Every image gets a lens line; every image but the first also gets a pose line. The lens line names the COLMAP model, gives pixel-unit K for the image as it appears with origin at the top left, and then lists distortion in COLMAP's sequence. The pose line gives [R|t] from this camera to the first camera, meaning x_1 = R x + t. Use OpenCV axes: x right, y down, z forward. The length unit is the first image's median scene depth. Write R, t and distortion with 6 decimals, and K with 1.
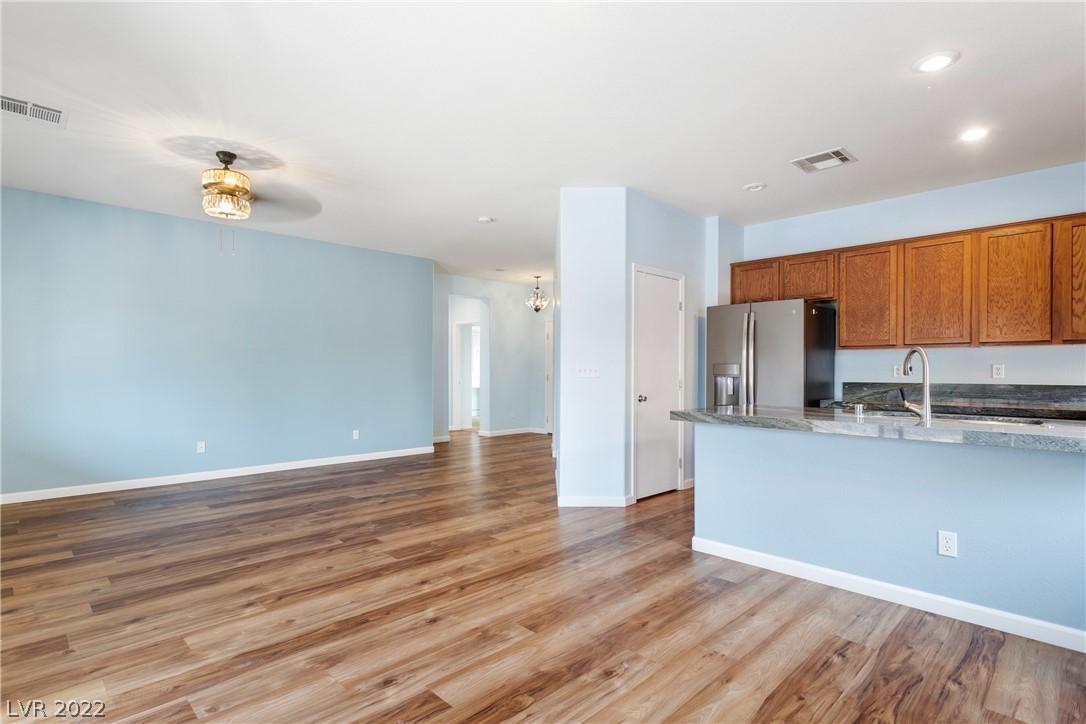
lens RADIAL K [[541.7, 0, 536.8], [0, 541.7, 374.1], [0, 0, 1]] dist [0.003244, 0.000734]
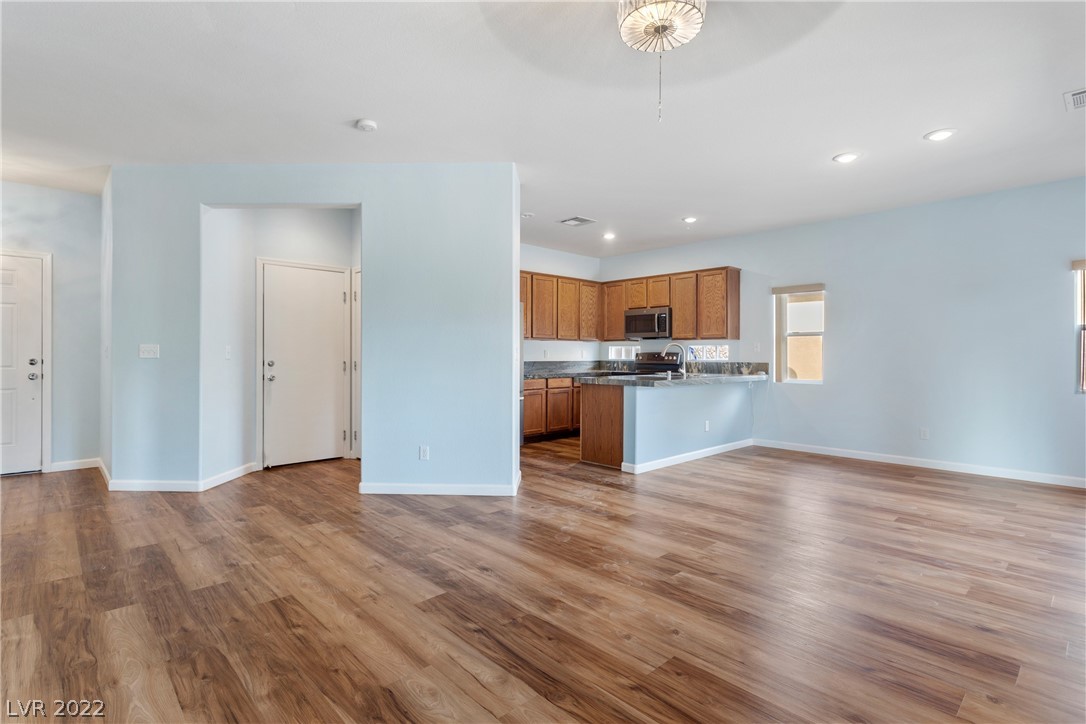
lens RADIAL K [[528.8, 0, 540.5], [0, 528.8, 352.9], [0, 0, 1]] dist [0.002840, 0.000131]
pose [[0.026621, 0.000680, 0.999645, -1.328469], [0.003359, 0.999994, -0.000769, -0.010254], [-0.999640, 0.003378, 0.026618, 1.386607]]
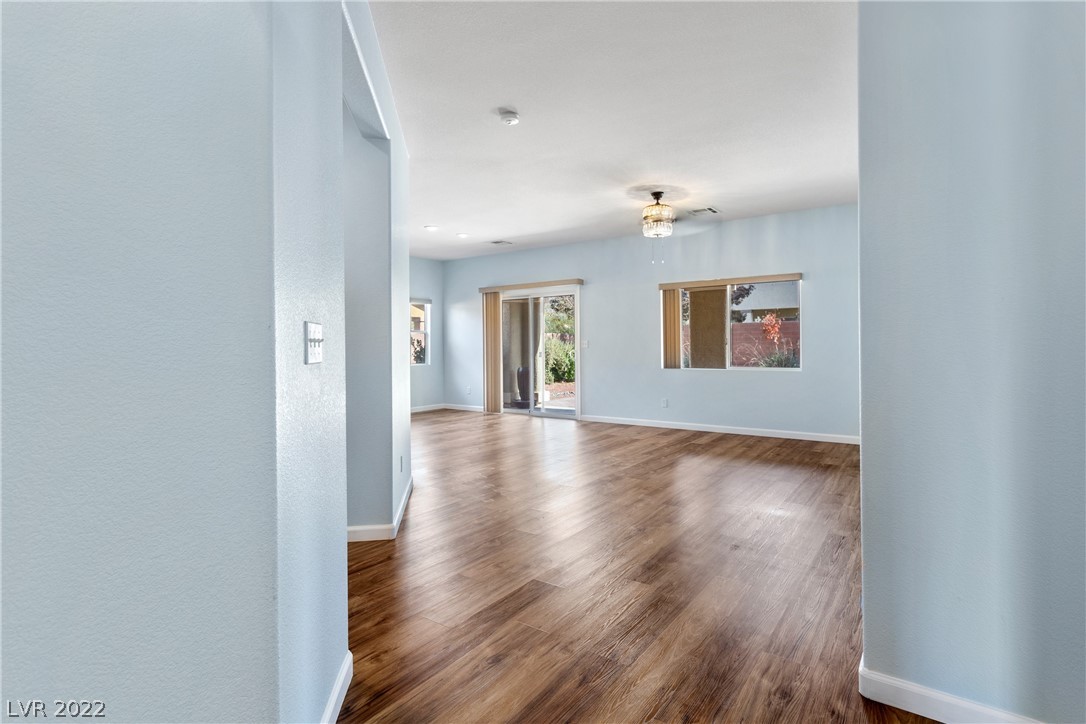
lens RADIAL K [[543.8, 0, 547.1], [0, 543.8, 345.9], [0, 0, 1]] dist [-0.001610, -0.000044]
pose [[-0.984319, 0.006208, -0.176289, -0.036339], [0.005214, 0.999968, 0.006098, -0.015320], [0.176321, 0.005083, -0.984320, 2.993880]]
